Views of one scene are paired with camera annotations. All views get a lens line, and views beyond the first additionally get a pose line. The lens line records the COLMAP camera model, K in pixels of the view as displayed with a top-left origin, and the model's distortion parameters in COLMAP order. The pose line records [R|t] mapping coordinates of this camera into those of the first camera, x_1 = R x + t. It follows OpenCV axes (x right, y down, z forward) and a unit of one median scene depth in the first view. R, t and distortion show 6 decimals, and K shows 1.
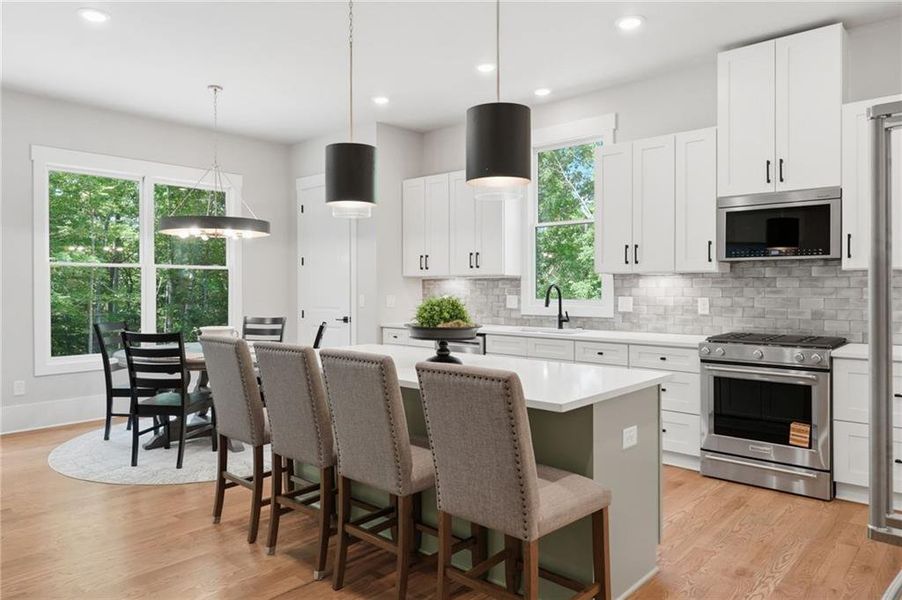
lens RADIAL K [[588.0, 0, 443.0], [0, 588.0, 290.7], [0, 0, 1]] dist [-0.002100, 0.001299]
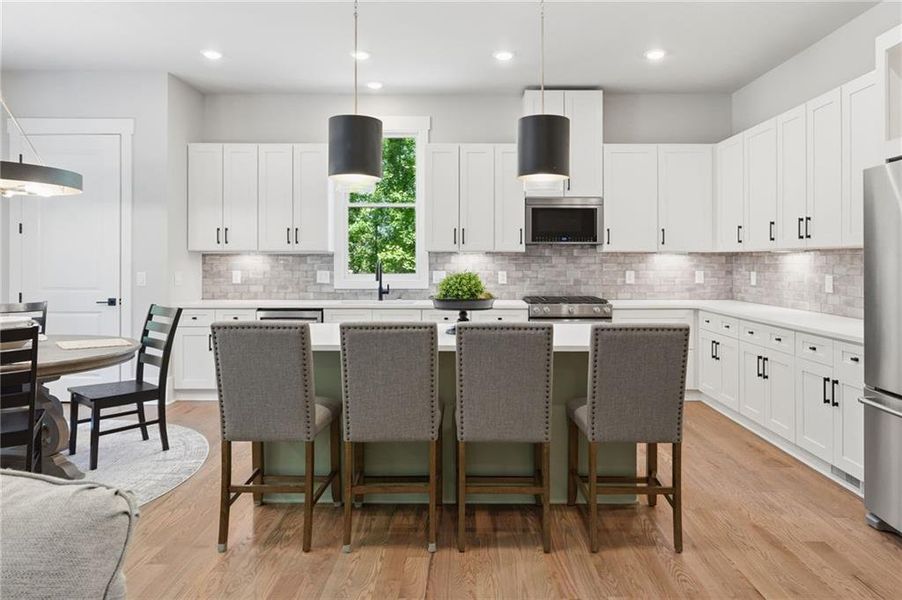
lens RADIAL K [[552.3, 0, 457.5], [0, 552.3, 262.3], [0, 0, 1]] dist [-0.002099, -0.000572]
pose [[0.746238, 0.002481, 0.665675, -0.420266], [0.002523, 0.999975, -0.006555, -0.000082], [-0.665675, 0.006571, 0.746213, 0.134629]]
